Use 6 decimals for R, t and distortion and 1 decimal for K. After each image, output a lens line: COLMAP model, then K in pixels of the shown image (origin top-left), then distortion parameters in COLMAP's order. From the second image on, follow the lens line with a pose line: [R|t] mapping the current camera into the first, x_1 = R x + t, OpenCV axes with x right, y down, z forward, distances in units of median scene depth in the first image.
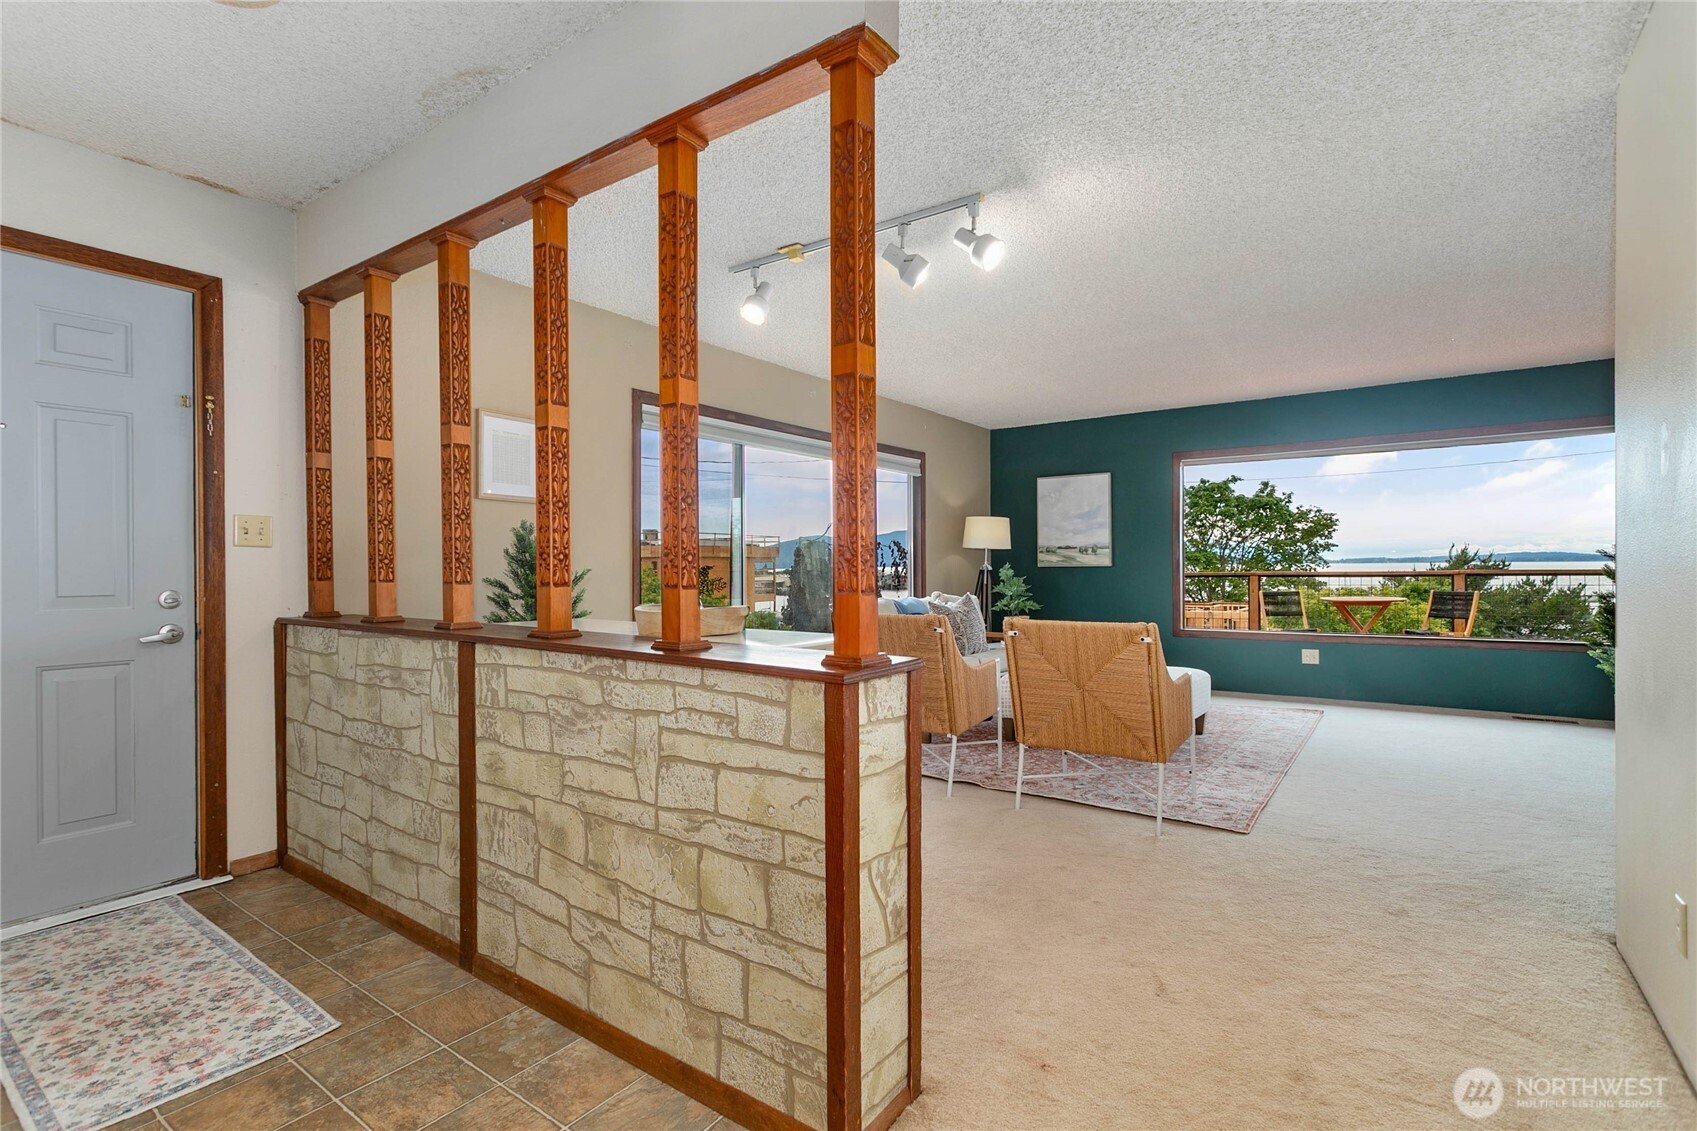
lens RADIAL K [[806.8, 0, 850.7], [0, 806.8, 564.0], [0, 0, 1]] dist [0.004388, 0.001695]
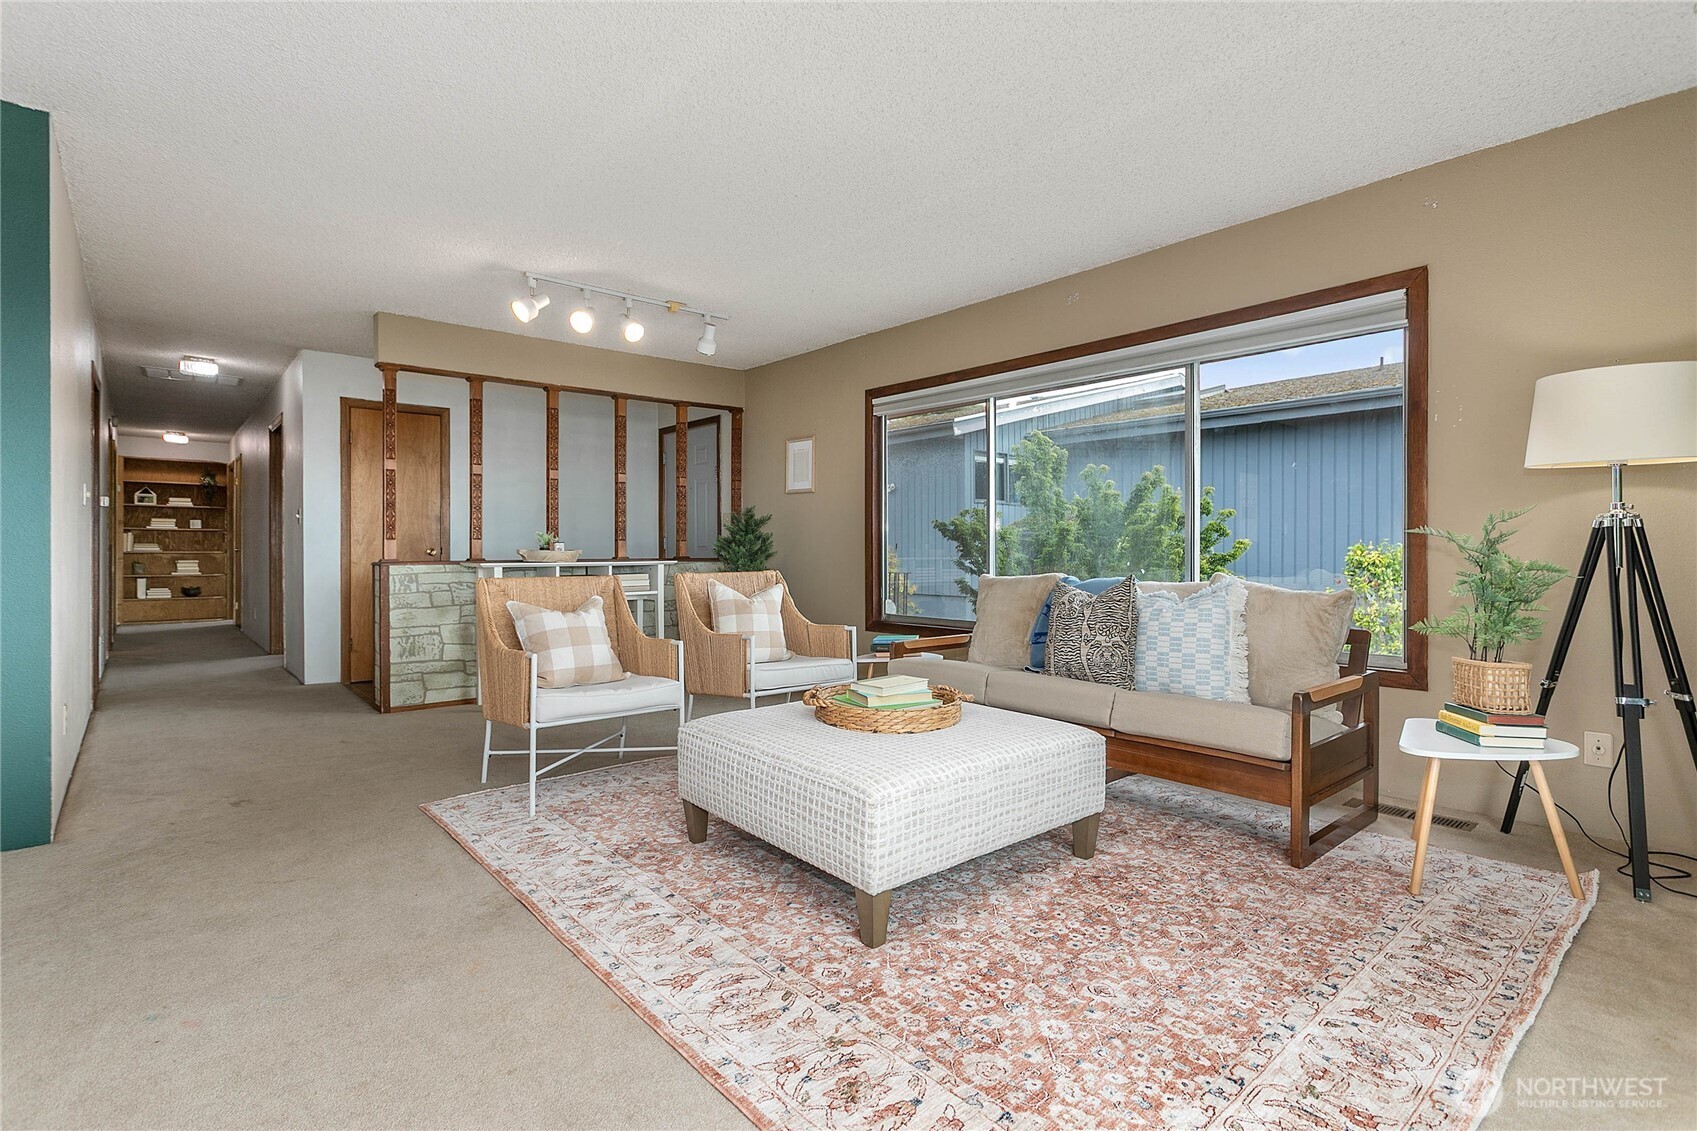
lens RADIAL K [[806.8, 0, 849.5], [0, 806.8, 556.0], [0, 0, 1]] dist [0.004388, 0.001695]
pose [[-0.239554, 0.004397, -0.970873, 1.033418], [-0.004305, 0.999975, 0.005590, 0.034033], [0.970874, 0.005518, -0.239529, 1.387709]]
